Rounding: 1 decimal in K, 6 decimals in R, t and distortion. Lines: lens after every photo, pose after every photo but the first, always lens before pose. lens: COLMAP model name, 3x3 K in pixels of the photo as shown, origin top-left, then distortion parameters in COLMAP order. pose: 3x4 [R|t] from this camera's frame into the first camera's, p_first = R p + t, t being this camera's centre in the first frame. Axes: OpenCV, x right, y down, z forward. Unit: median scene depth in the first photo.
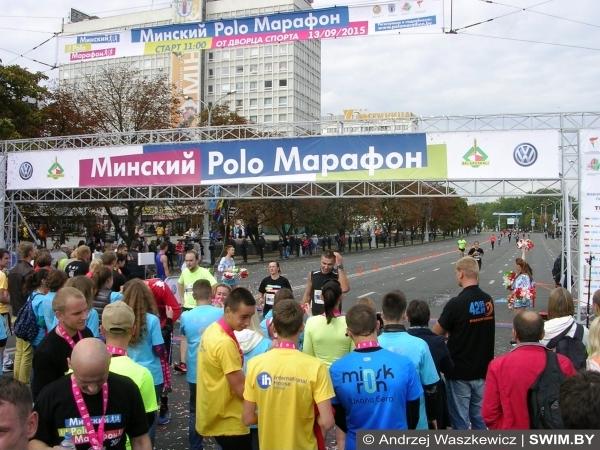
lens RADIAL K [[647.3, 0, 300.5], [0, 647.3, 229.2], [0, 0, 1]] dist [-0.147064, 0.000000]
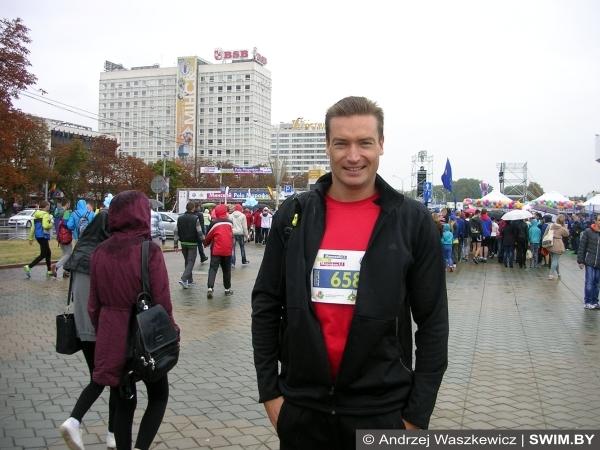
lens RADIAL K [[647.3, 0, 300.0], [0, 647.3, 225.5], [0, 0, 1]] dist [-0.147064, 0.000000]
pose [[0.998359, 0.003425, 0.057155, 0.014575], [-0.004845, 0.999683, 0.024724, 0.002240], [-0.057052, -0.024960, 0.998059, -0.637502]]
